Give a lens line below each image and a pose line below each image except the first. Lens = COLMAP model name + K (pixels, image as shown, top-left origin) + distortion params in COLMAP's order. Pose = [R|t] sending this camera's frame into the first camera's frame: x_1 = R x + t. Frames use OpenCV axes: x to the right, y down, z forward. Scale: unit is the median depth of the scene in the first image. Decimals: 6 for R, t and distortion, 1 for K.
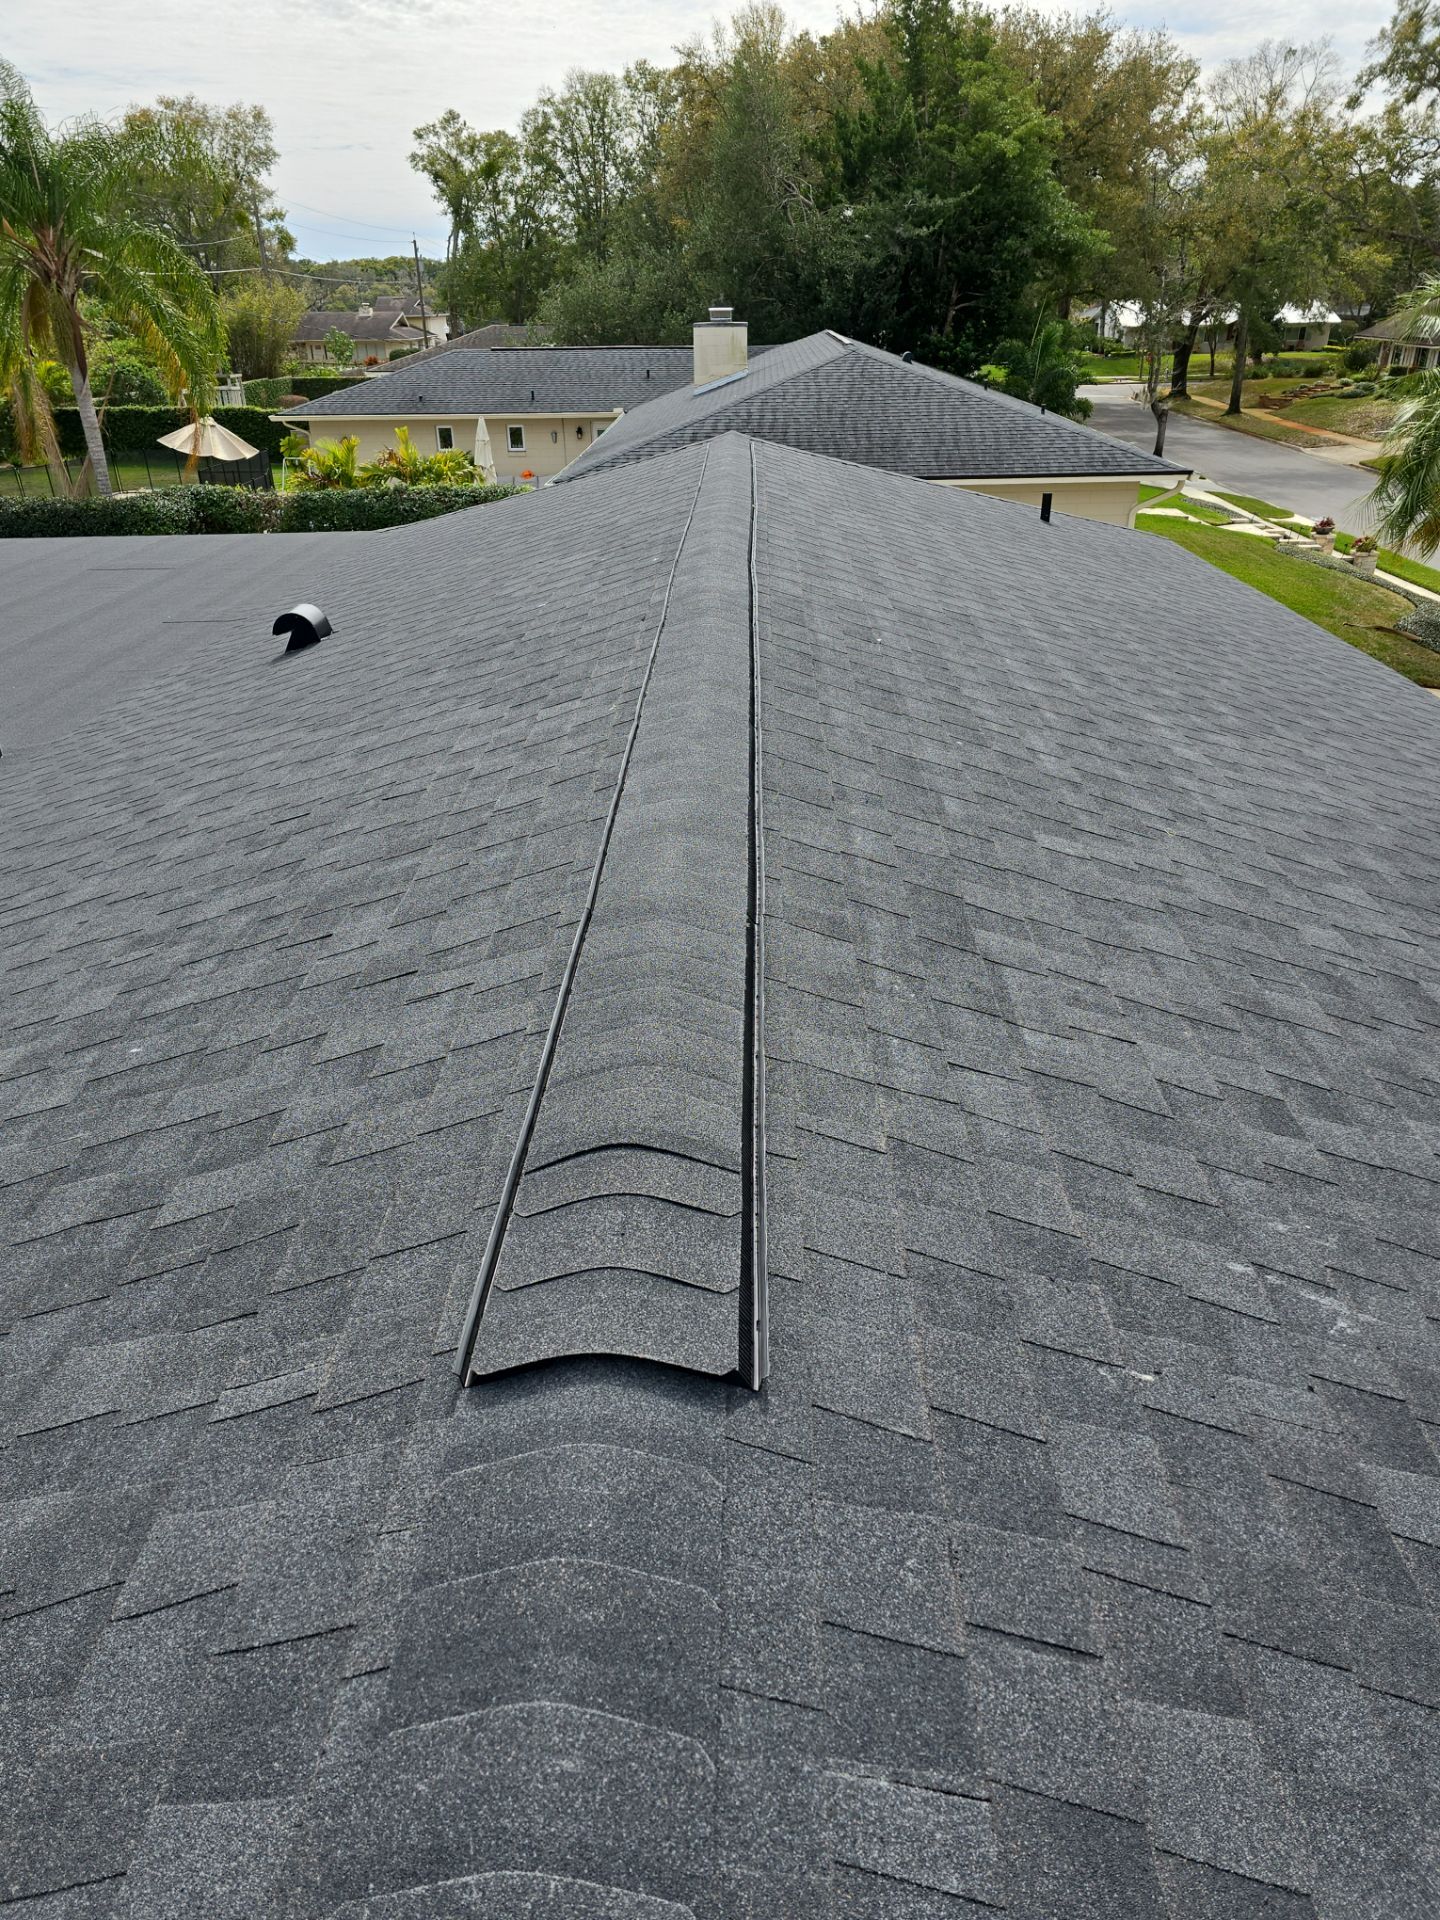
lens RADIAL K [[1288.7, 0, 710.5], [0, 1288.7, 969.5], [0, 0, 1]] dist [0.069639, -0.059357]
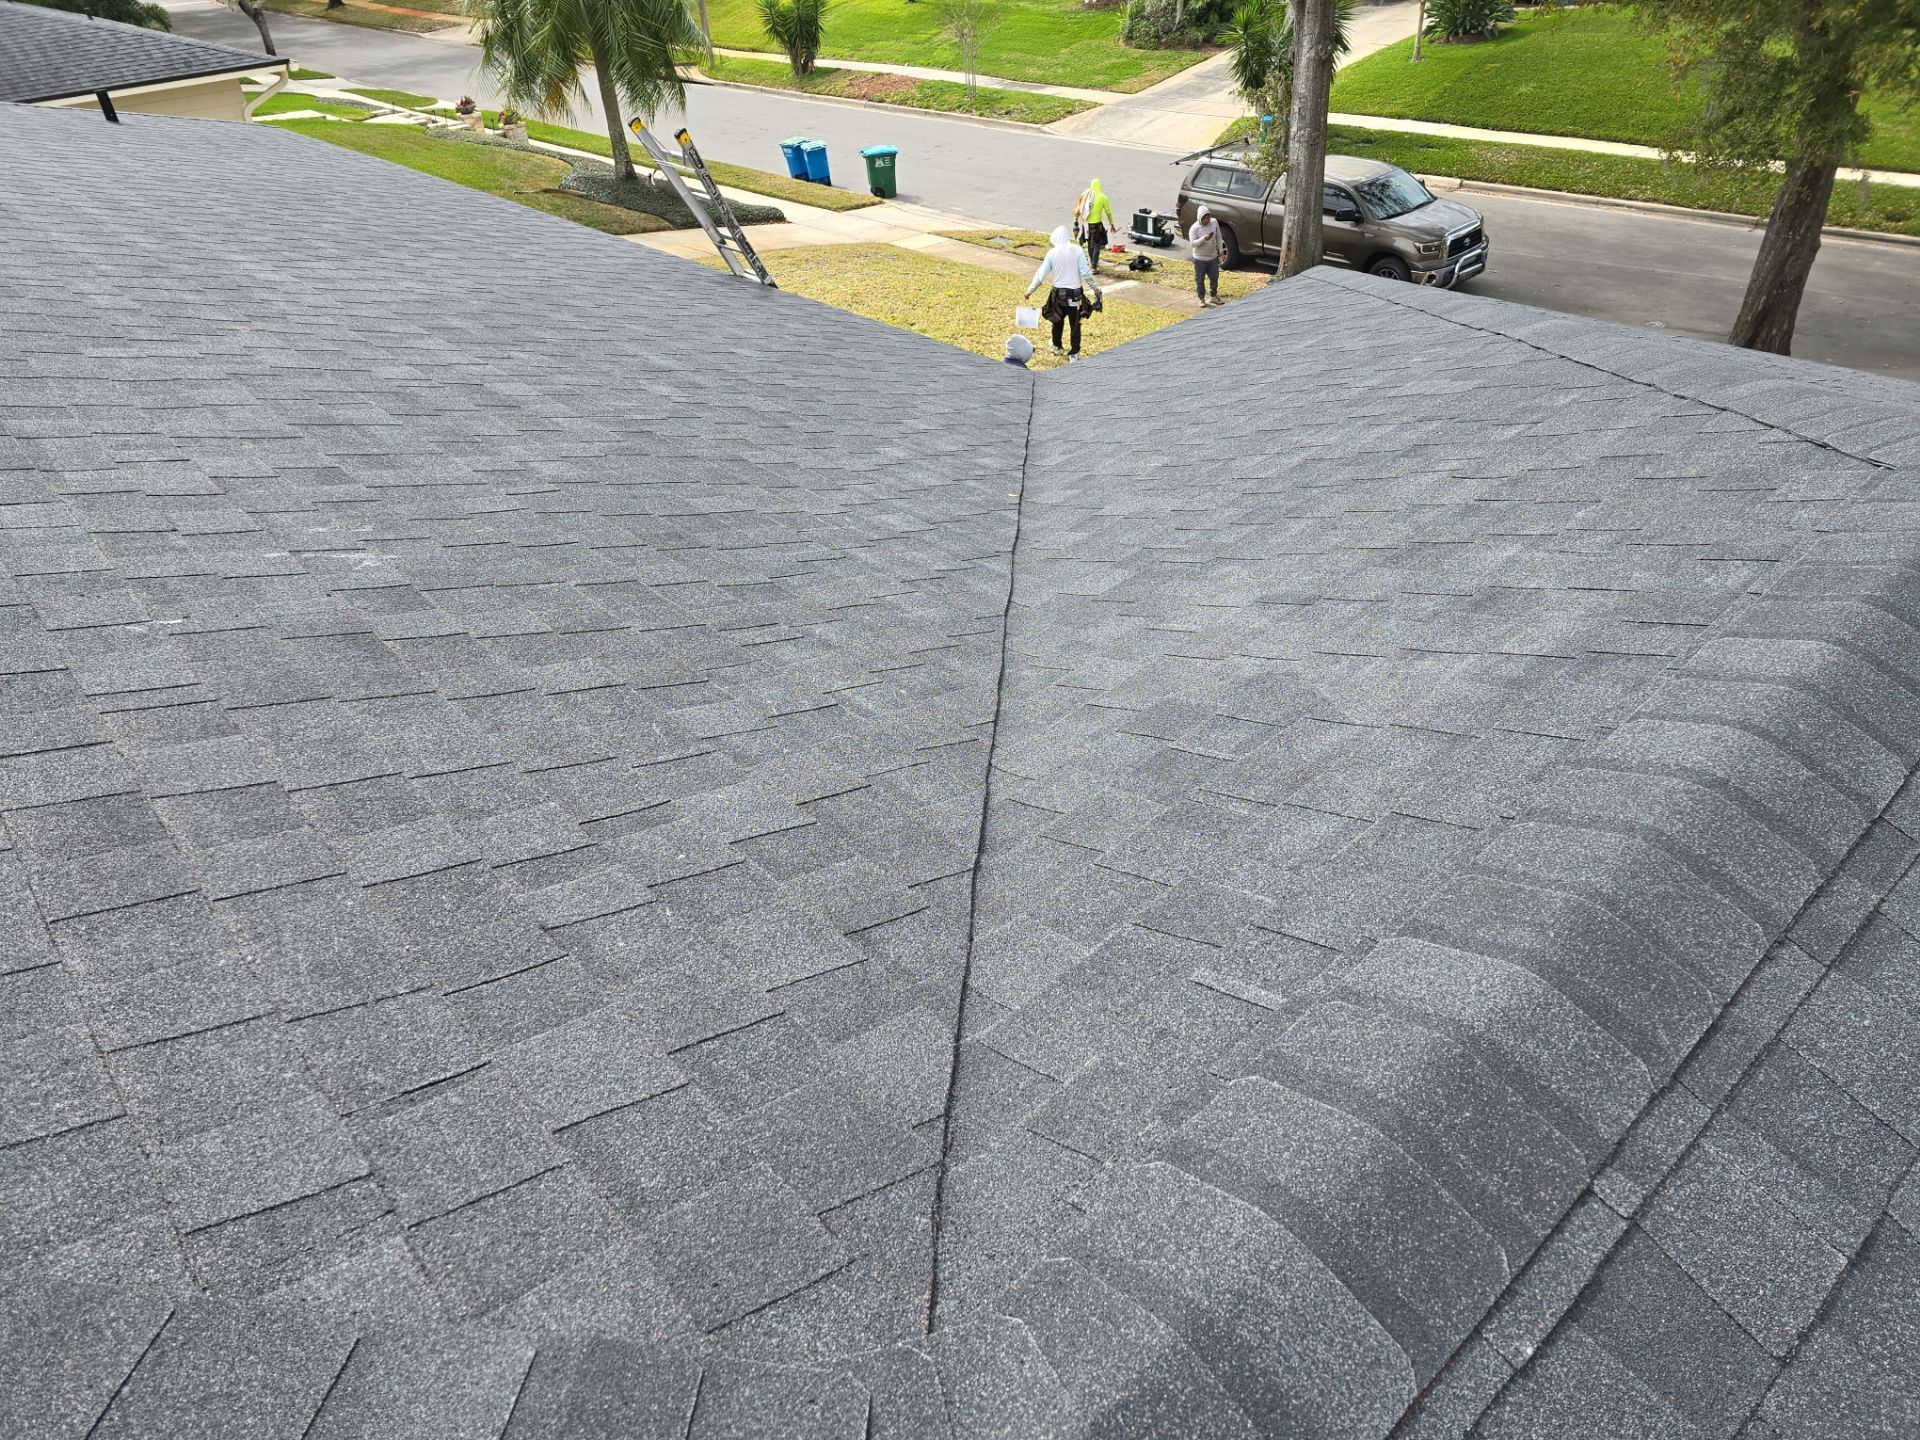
lens RADIAL K [[1283.6, 0, 970.1], [0, 1283.6, 718.7], [0, 0, 1]] dist [0.068918, -0.060941]
pose [[0.729743, -0.417535, 0.541424, 0.039373], [0.363817, 0.907592, 0.209556, 0.095709], [-0.578889, 0.044057, 0.814215, -0.112852]]
